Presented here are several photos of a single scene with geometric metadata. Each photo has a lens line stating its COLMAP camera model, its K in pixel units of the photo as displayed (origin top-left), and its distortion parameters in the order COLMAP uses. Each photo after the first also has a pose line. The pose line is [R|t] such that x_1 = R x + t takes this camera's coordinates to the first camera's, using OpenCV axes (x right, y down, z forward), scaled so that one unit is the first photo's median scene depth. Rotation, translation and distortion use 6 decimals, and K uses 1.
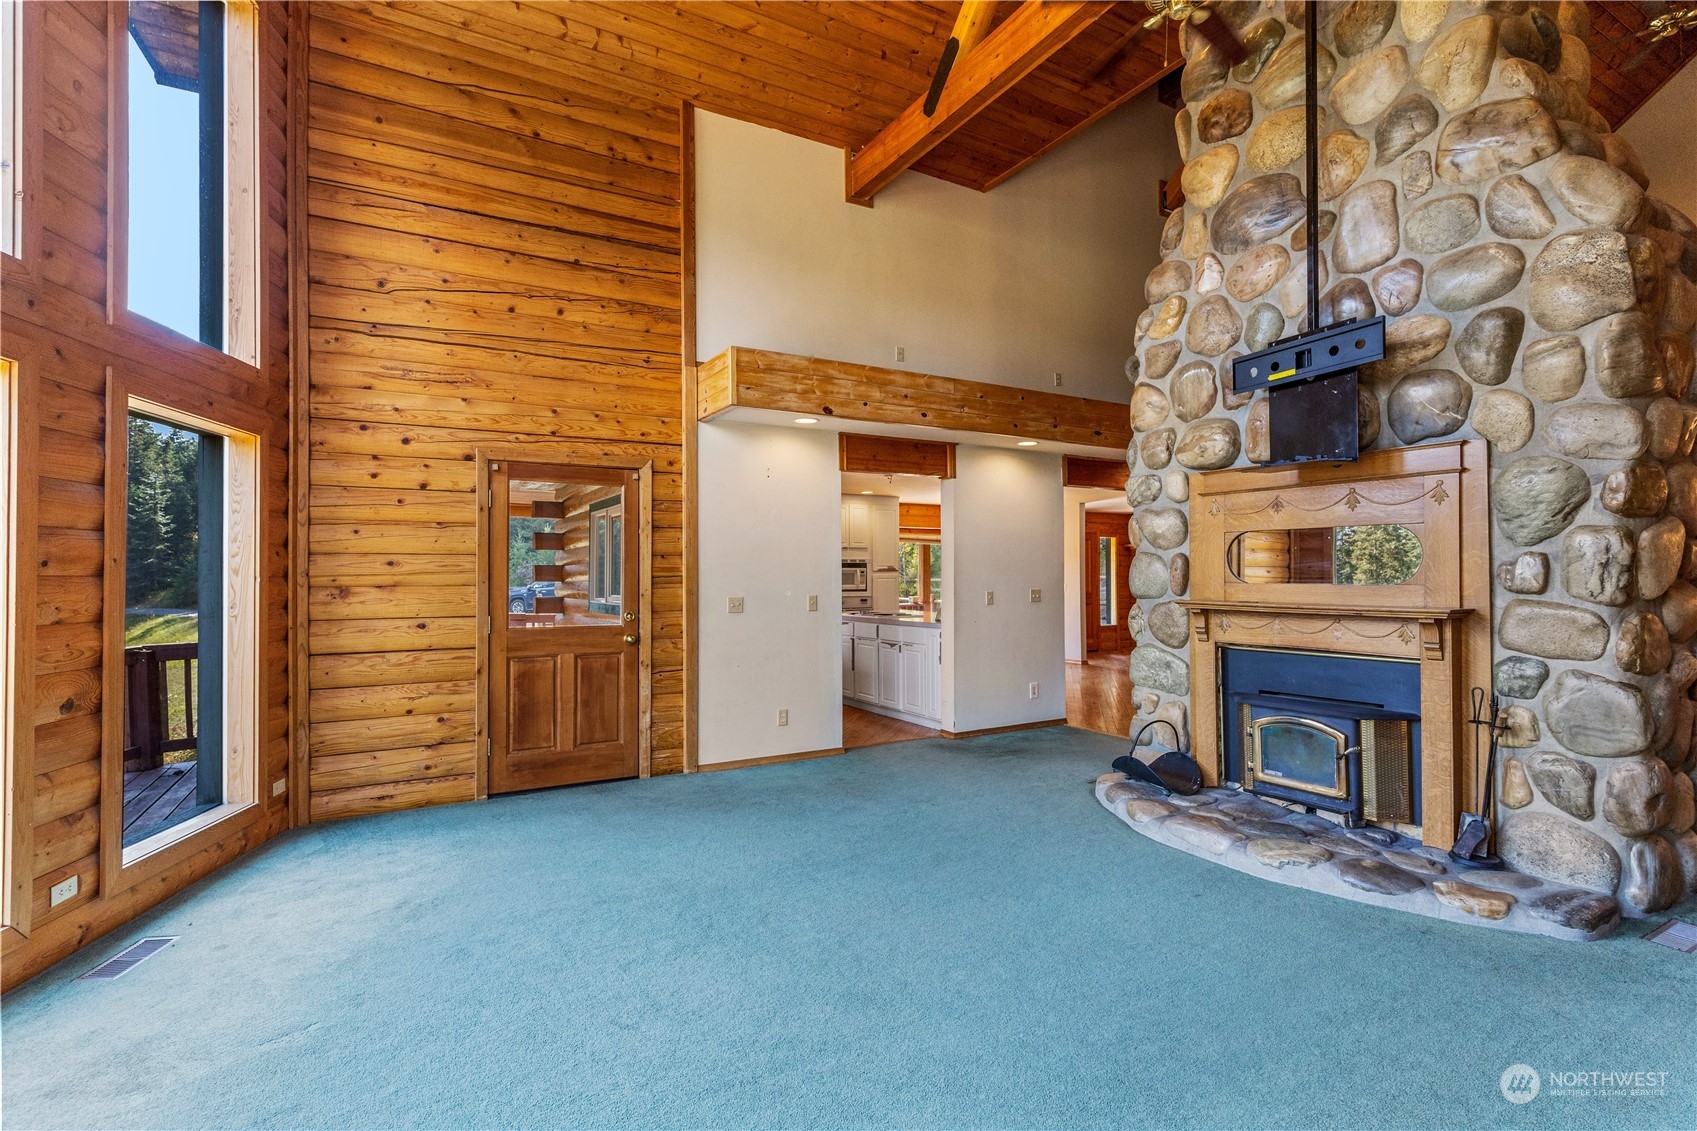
lens RADIAL K [[821.8, 0, 898.0], [0, 821.8, 567.5], [0, 0, 1]] dist [0.004854, -0.000429]
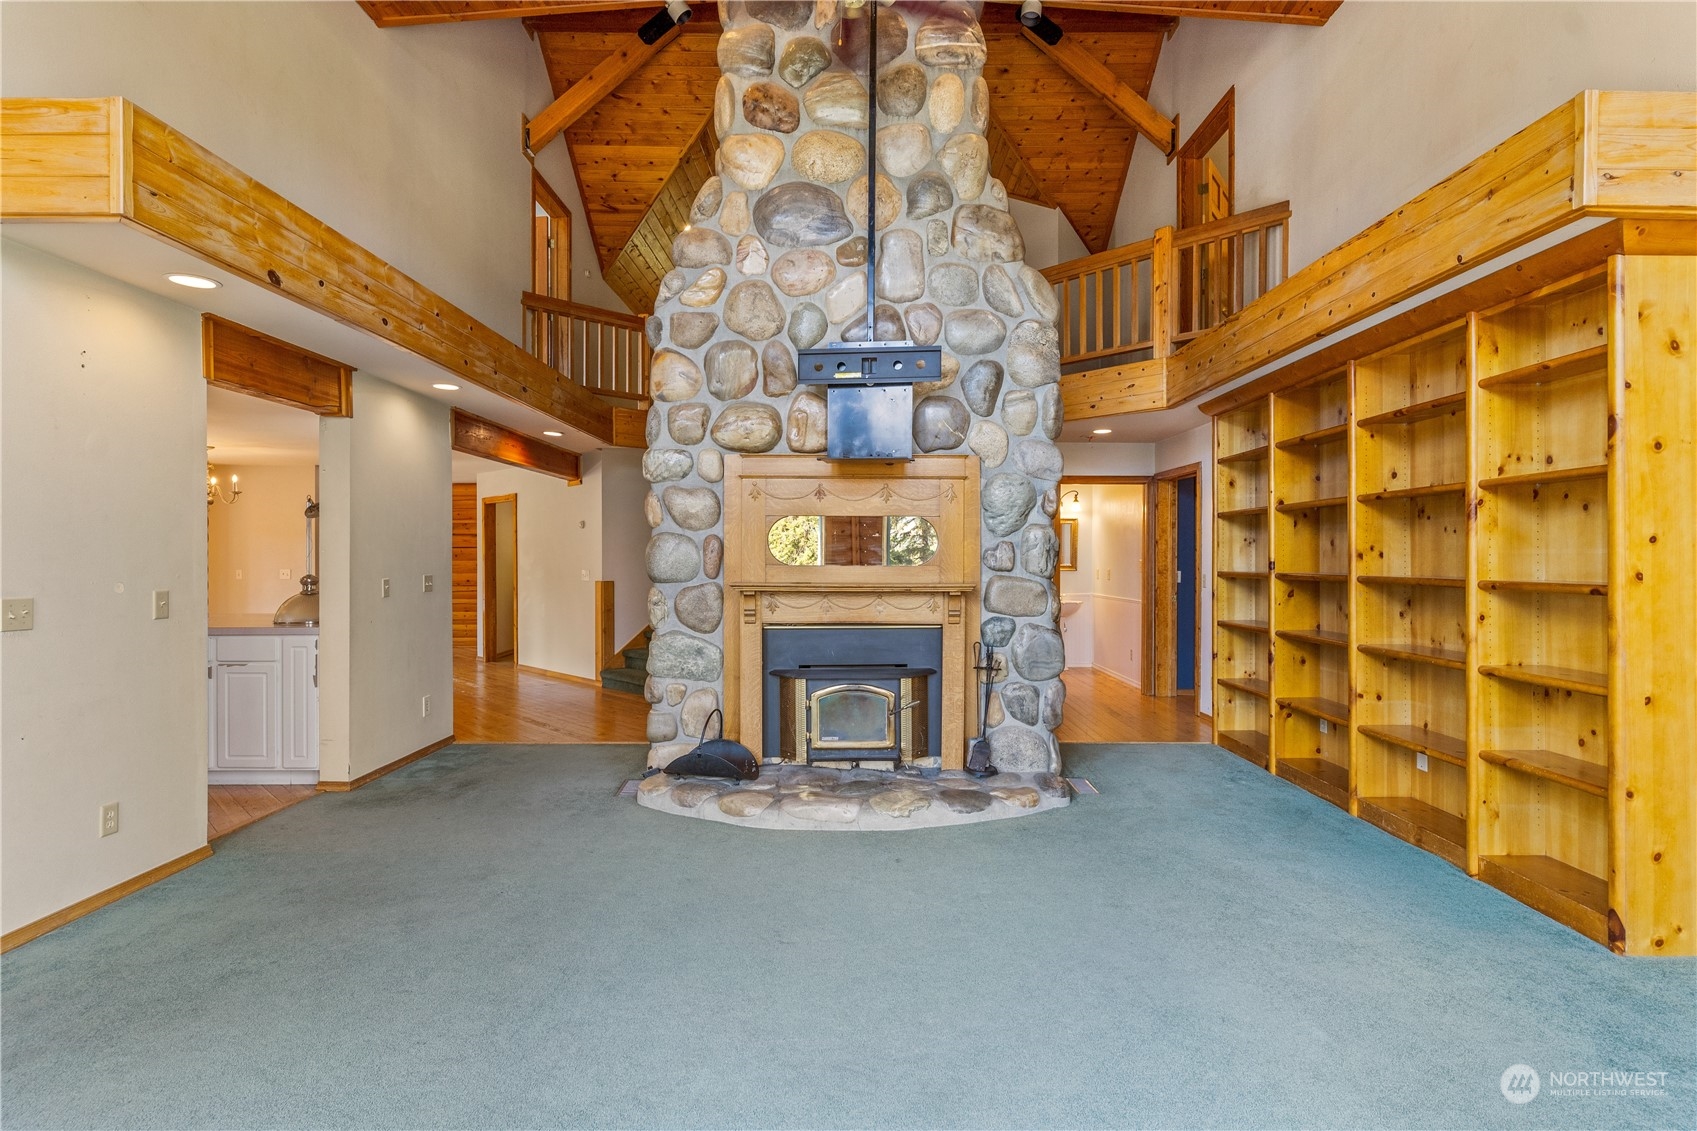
lens RADIAL K [[821.8, 0, 853.5], [0, 821.8, 563.4], [0, 0, 1]] dist [0.004854, -0.000429]
pose [[0.526276, -0.003069, 0.850308, -0.443985], [-0.009952, 0.999903, 0.009769, 0.006061], [-0.850256, -0.013603, 0.526194, 0.393144]]
